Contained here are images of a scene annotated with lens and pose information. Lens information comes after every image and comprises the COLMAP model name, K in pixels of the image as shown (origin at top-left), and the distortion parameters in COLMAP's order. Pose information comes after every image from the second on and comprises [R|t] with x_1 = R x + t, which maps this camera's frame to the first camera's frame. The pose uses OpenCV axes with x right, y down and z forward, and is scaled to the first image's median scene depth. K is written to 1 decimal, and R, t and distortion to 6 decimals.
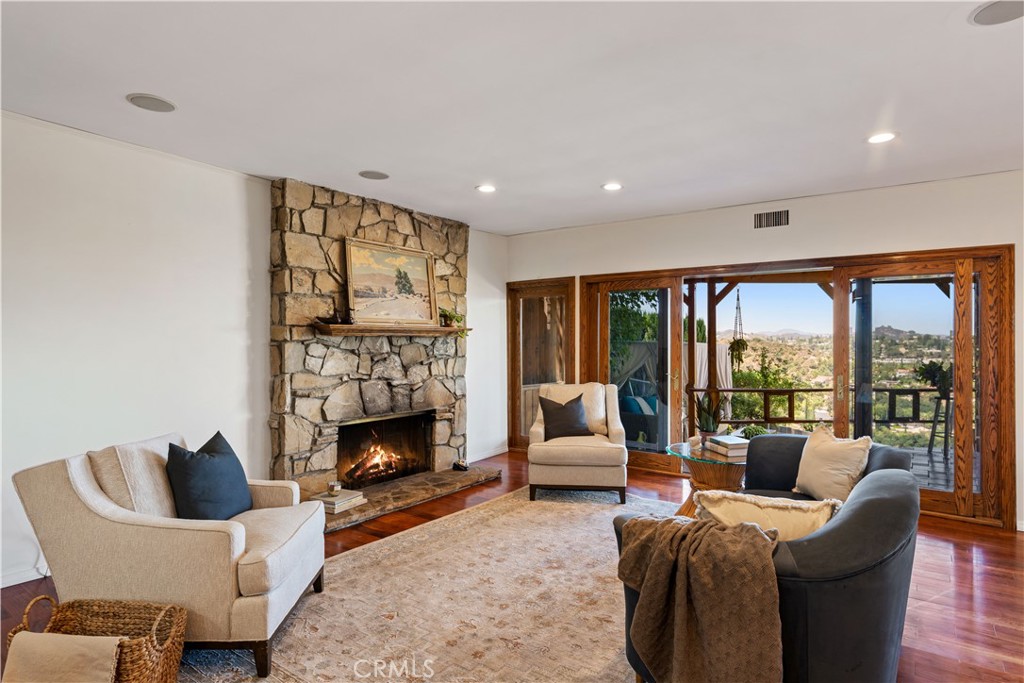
lens RADIAL K [[559.4, 0, 513.1], [0, 559.4, 348.1], [0, 0, 1]] dist [0.002034, -0.000703]
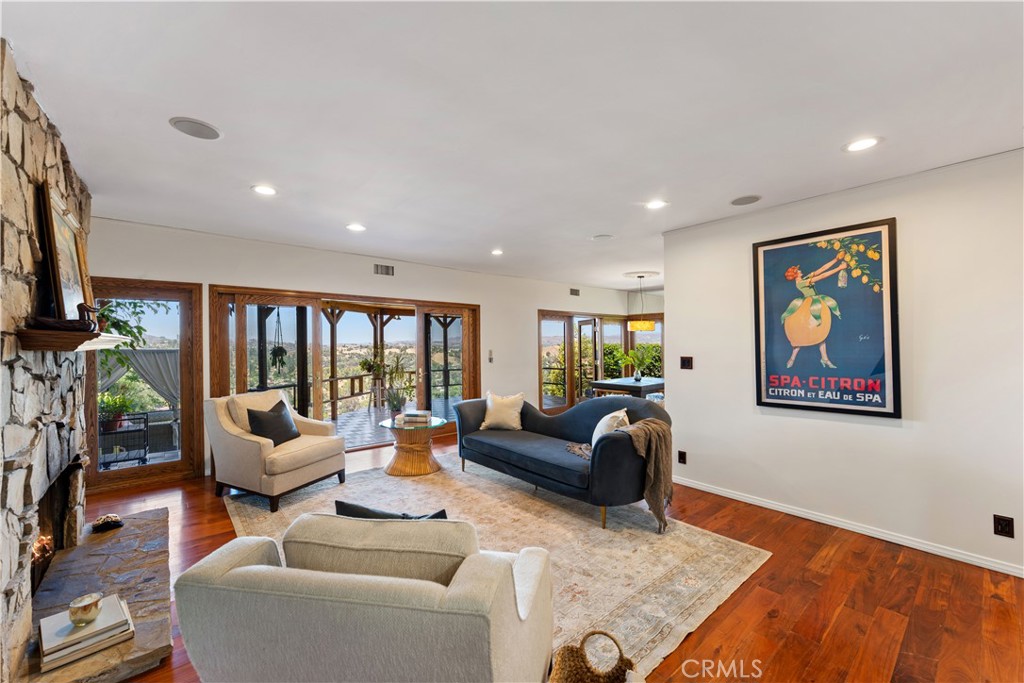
lens RADIAL K [[411.0, 0, 513.1], [0, 411.0, 343.0], [0, 0, 1]] dist [0.000472, 0.000058]
pose [[0.231067, -0.001013, 0.972937, -0.566674], [0.016188, 0.999865, -0.002803, -0.019711], [-0.972803, 0.016397, 0.231053, 0.400480]]
